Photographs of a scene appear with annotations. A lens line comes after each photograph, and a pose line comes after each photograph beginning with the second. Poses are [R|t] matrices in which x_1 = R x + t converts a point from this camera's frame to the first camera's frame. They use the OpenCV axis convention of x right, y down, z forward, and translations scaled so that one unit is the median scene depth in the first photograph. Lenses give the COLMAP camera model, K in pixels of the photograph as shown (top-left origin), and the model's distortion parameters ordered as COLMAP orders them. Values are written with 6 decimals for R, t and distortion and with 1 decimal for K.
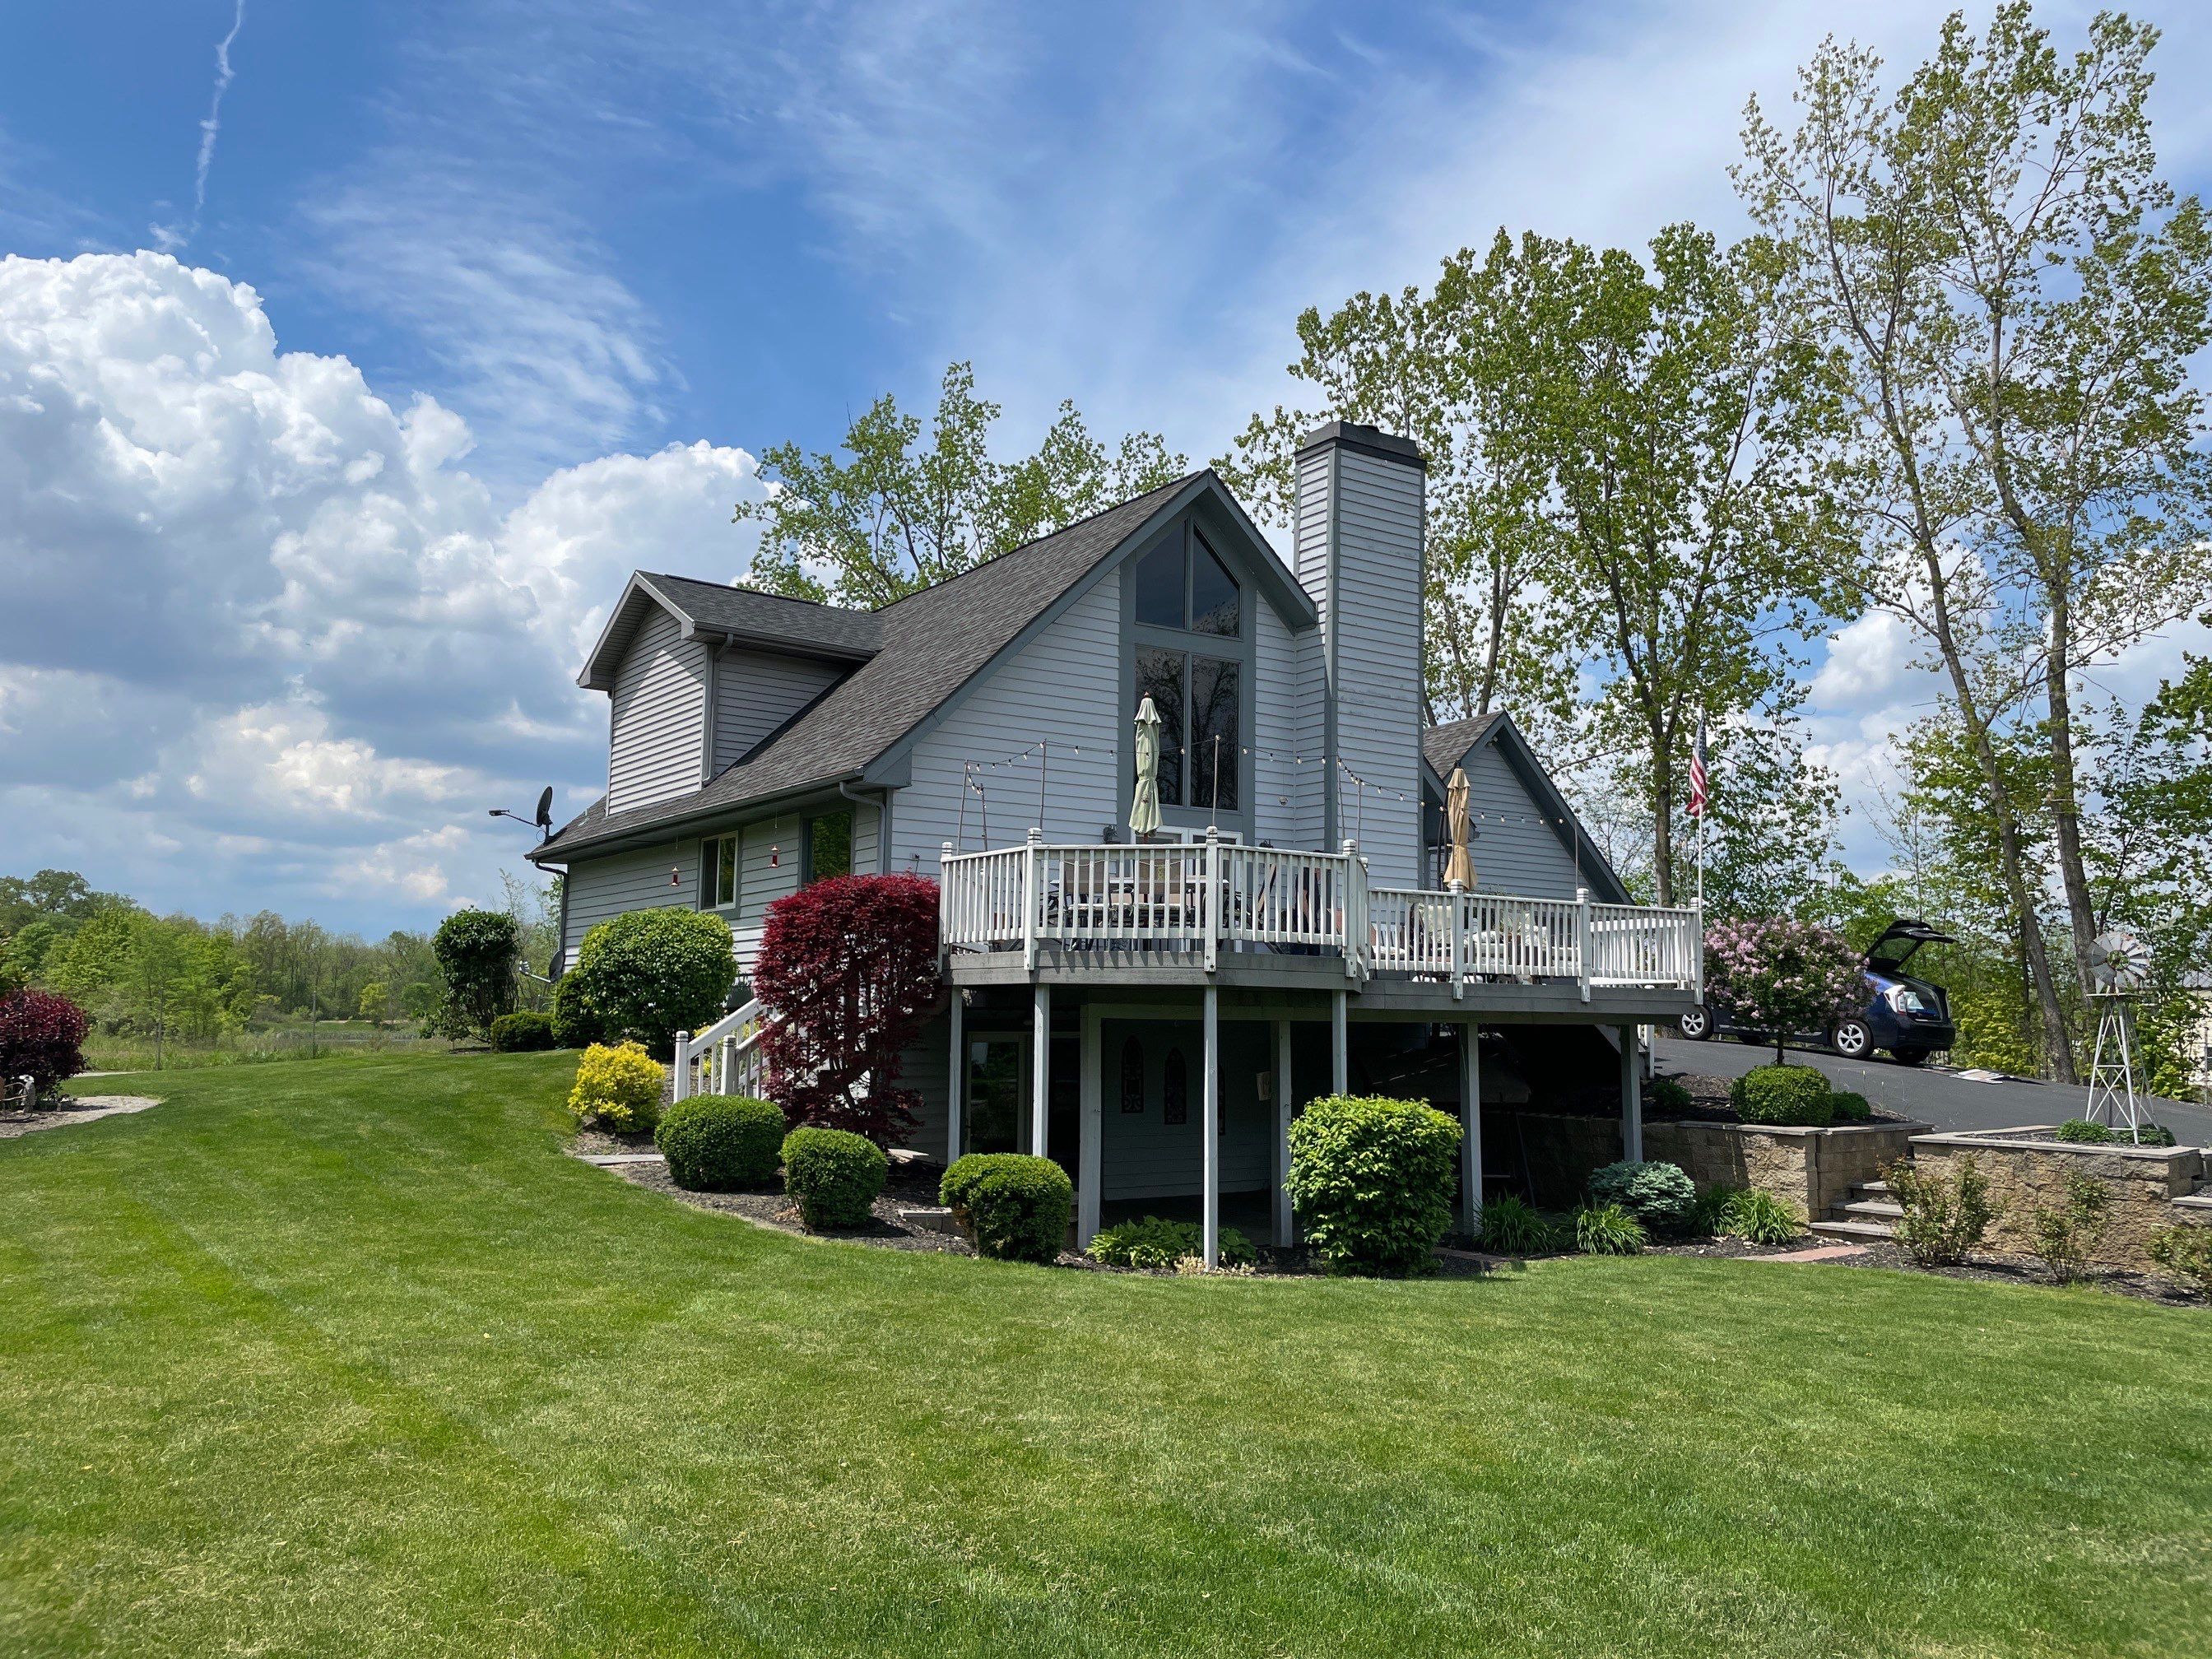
lens RADIAL K [[1644.2, 0, 1106.0], [0, 1644.2, 829.5], [0, 0, 1]] dist [0.003217, -0.000996]
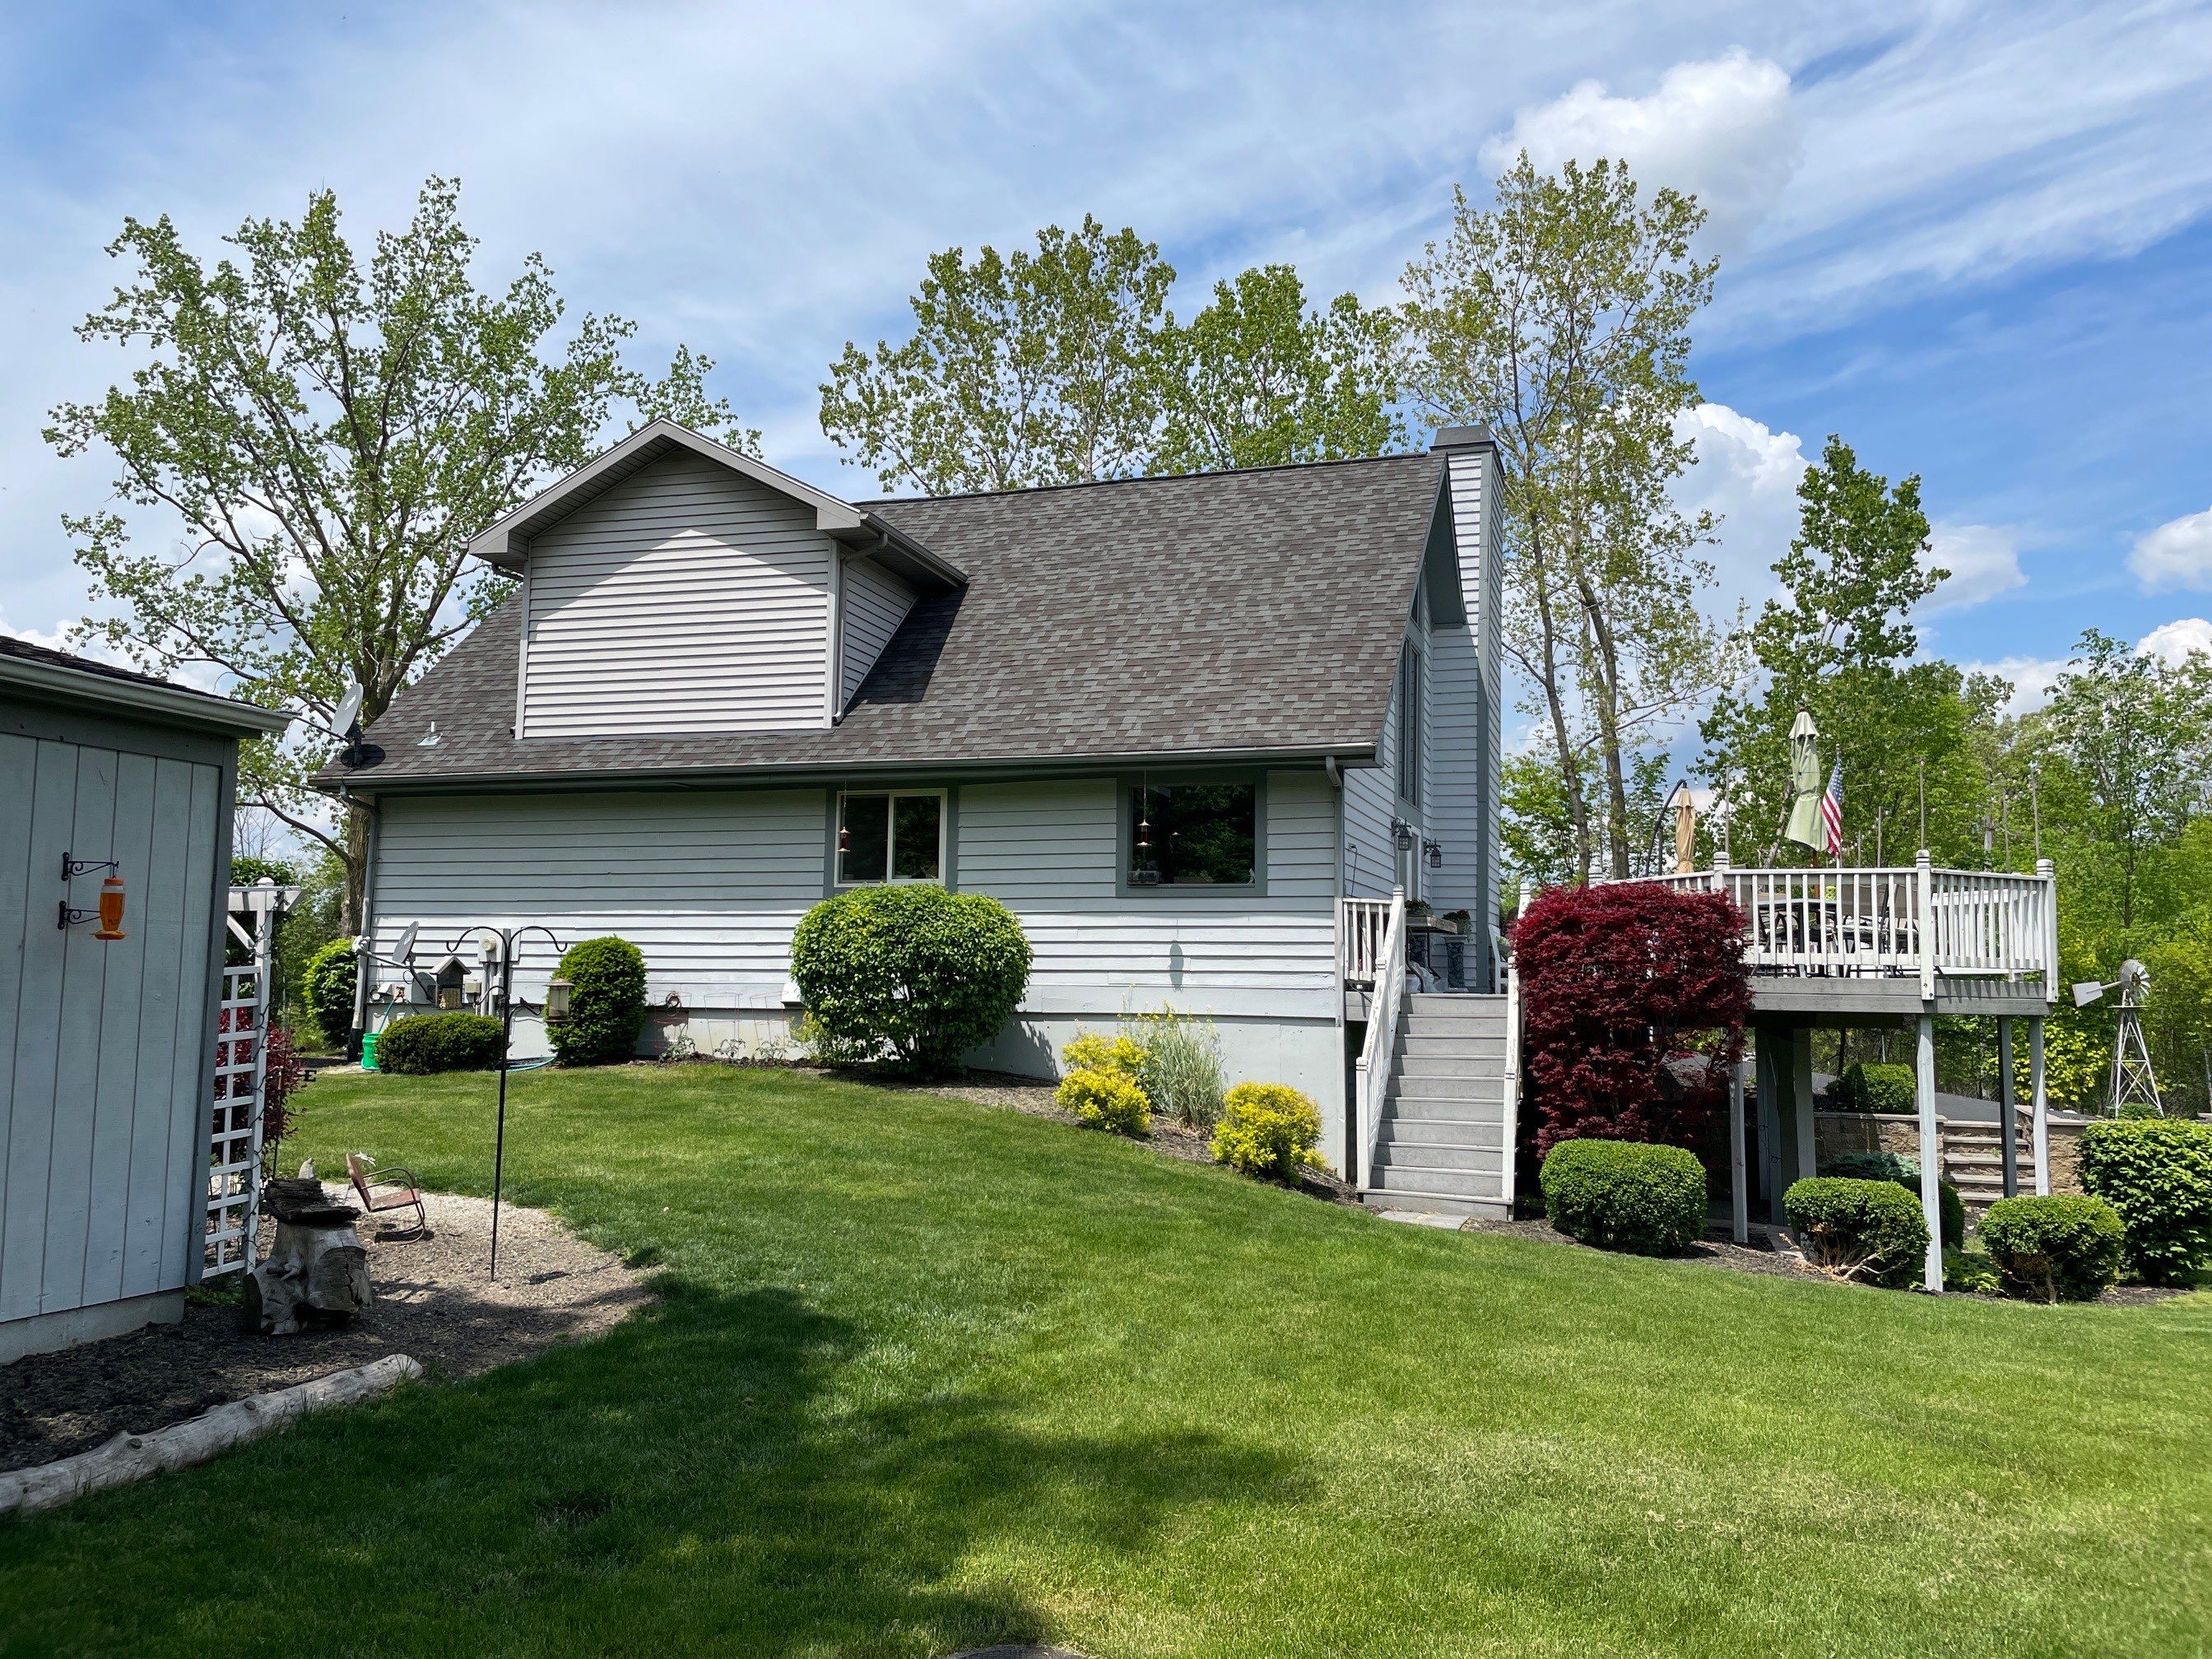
lens RADIAL K [[1644.2, 0, 1106.0], [0, 1644.2, 829.5], [0, 0, 1]] dist [0.003217, -0.000996]
pose [[0.784202, 0.057381, 0.617846, -0.841160], [-0.072587, 0.997362, -0.000495, 0.018469], [-0.616245, -0.044460, 0.786299, 0.457869]]
